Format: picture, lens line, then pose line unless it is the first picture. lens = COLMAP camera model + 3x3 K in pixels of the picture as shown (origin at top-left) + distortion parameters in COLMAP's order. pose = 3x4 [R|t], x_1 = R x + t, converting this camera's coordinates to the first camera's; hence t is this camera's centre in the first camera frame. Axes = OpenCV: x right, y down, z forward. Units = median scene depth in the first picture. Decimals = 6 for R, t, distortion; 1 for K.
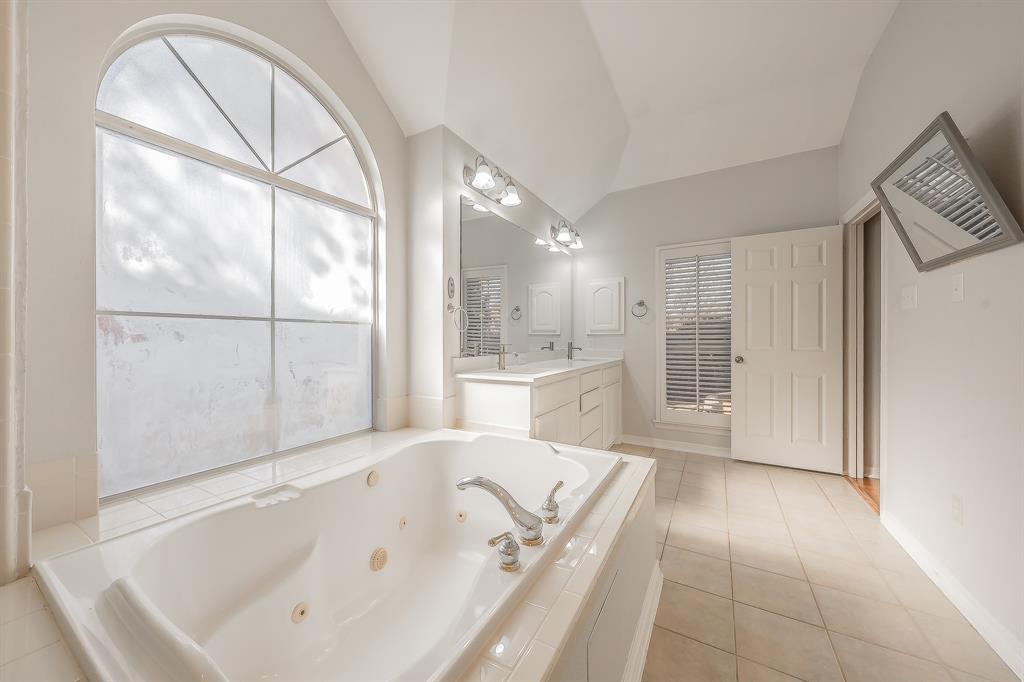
lens RADIAL K [[355.3, 0, 513.8], [0, 355.3, 337.8], [0, 0, 1]] dist [0.000124, 0.000155]
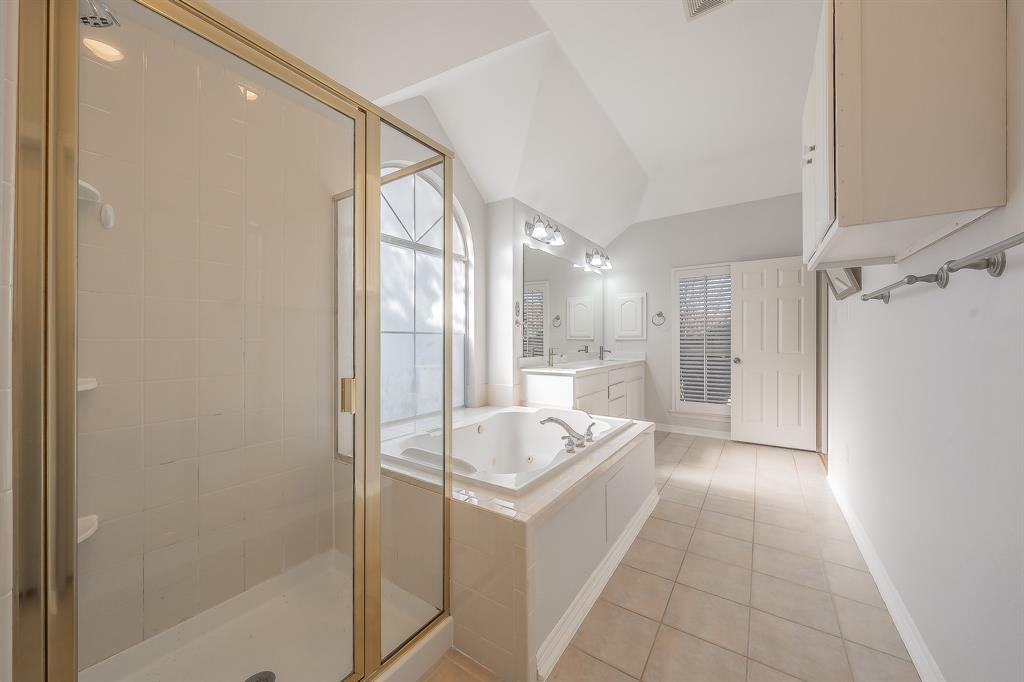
lens RADIAL K [[371.4, 0, 539.1], [0, 371.4, 340.4], [0, 0, 1]] dist [-0.000272, -0.000051]
pose [[0.999888, 0.001987, -0.014804, -0.064829], [-0.001954, 0.999996, 0.002223, -0.016506], [0.014808, -0.002194, 0.999888, -0.488696]]
